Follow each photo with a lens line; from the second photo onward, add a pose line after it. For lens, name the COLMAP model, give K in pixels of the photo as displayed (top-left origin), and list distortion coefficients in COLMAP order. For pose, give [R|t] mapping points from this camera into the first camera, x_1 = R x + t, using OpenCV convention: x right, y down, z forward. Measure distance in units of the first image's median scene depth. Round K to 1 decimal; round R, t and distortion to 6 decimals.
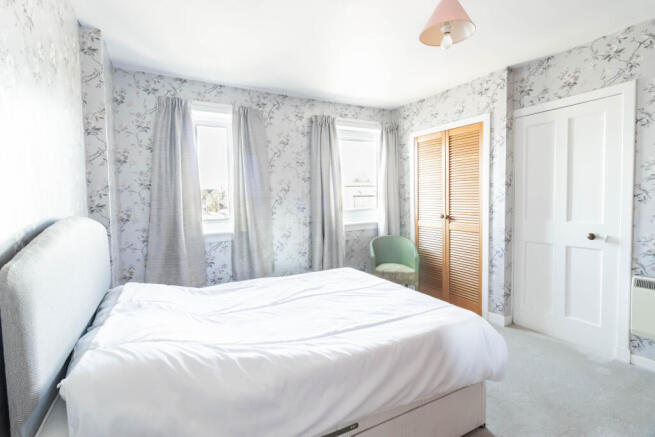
lens RADIAL K [[306.2, 0, 321.9], [0, 306.2, 215.3], [0, 0, 1]] dist [-0.006307, -0.000044]
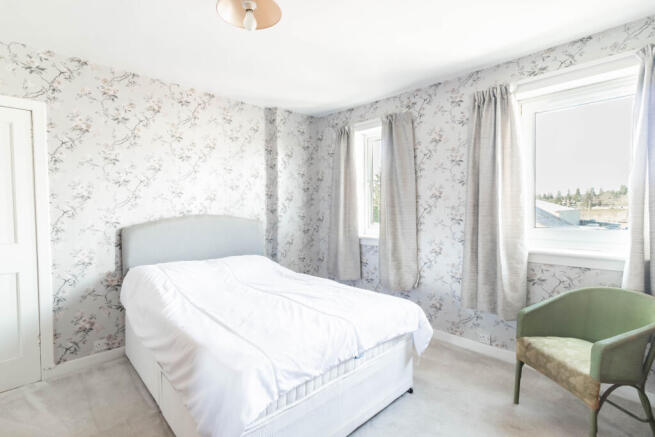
lens RADIAL K [[306.2, 0, 322.7], [0, 306.2, 217.6], [0, 0, 1]] dist [-0.006307, -0.000044]
pose [[0.268604, 0.048725, -0.962018, 0.673189], [-0.059659, 0.997644, 0.033872, -0.039991], [0.961401, 0.048295, 0.270878, 0.537105]]
